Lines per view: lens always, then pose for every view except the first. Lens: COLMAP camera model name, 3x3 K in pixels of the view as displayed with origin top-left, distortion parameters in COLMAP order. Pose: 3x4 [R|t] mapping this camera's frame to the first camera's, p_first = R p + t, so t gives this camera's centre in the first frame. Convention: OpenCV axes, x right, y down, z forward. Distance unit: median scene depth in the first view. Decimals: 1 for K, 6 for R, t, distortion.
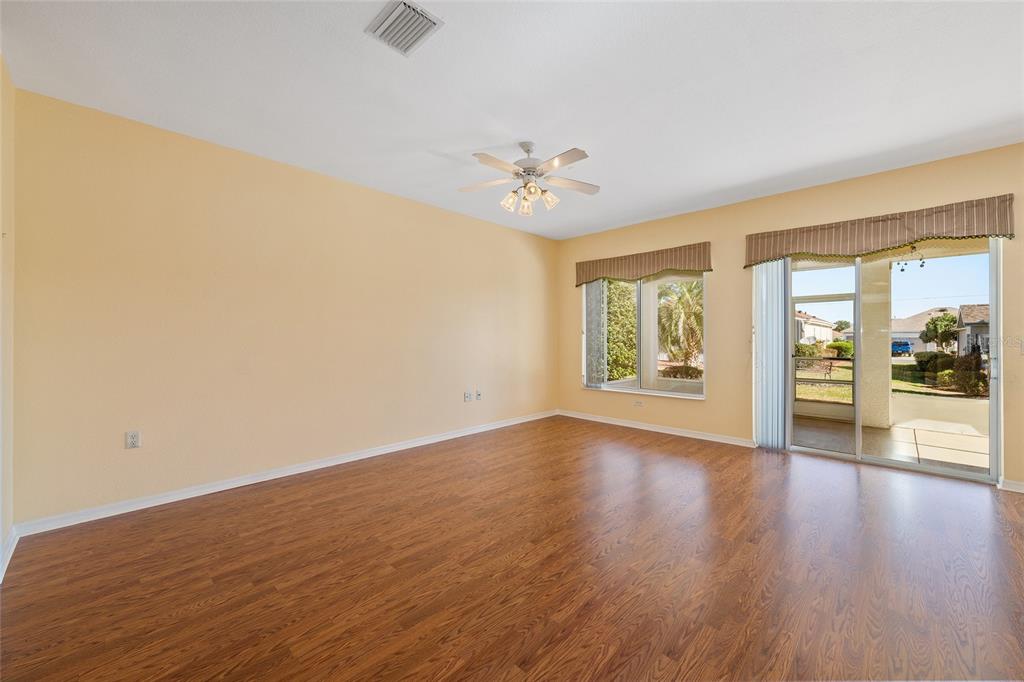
lens RADIAL K [[398.9, 0, 514.5], [0, 398.9, 337.6], [0, 0, 1]] dist [-0.000651, 0.000612]
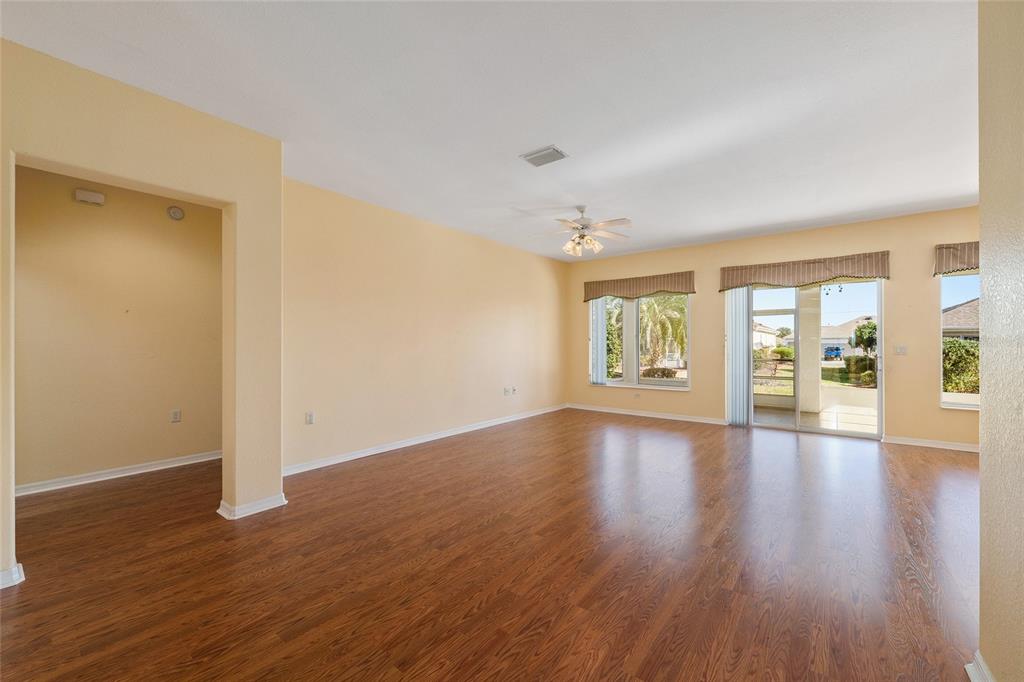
lens RADIAL K [[398.9, 0, 519.9], [0, 398.9, 342.0], [0, 0, 1]] dist [-0.000651, 0.000612]
pose [[0.994738, -0.000267, 0.102456, -0.219786], [0.000684, 0.999992, -0.004039, 0.000280], [-0.102454, 0.004088, 0.994729, -0.256258]]
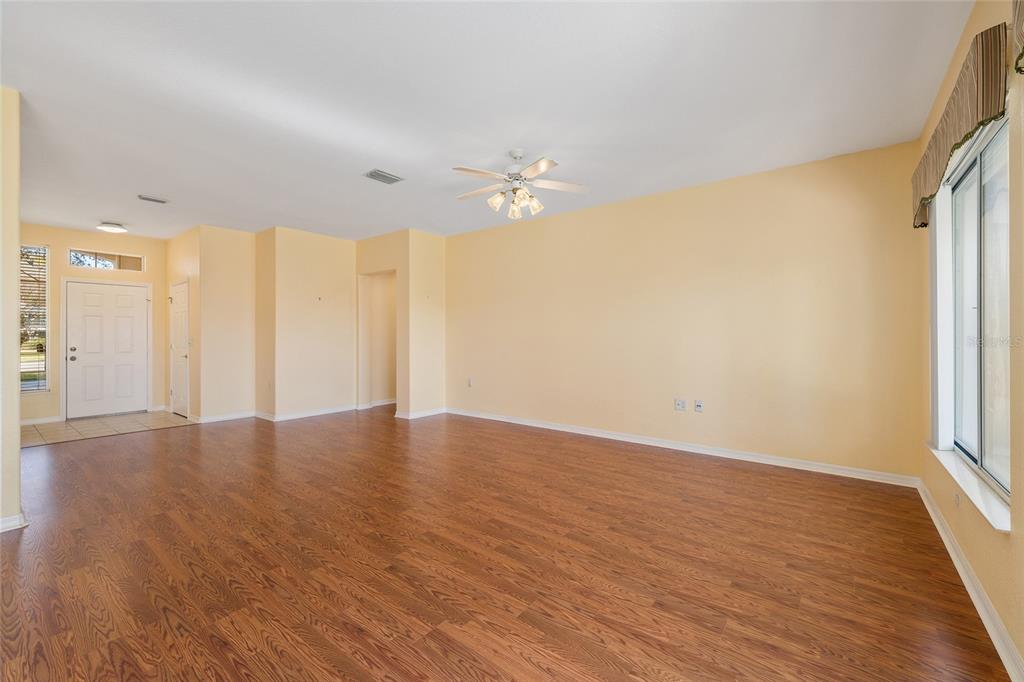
lens RADIAL K [[426.1, 0, 510.0], [0, 426.1, 334.9], [0, 0, 1]] dist [-0.001770, -0.000256]
pose [[0.105964, 0.002756, -0.994366, 1.219789], [-0.002602, 0.999994, 0.002494, 0.000620], [0.994367, 0.002323, 0.105970, 0.914742]]
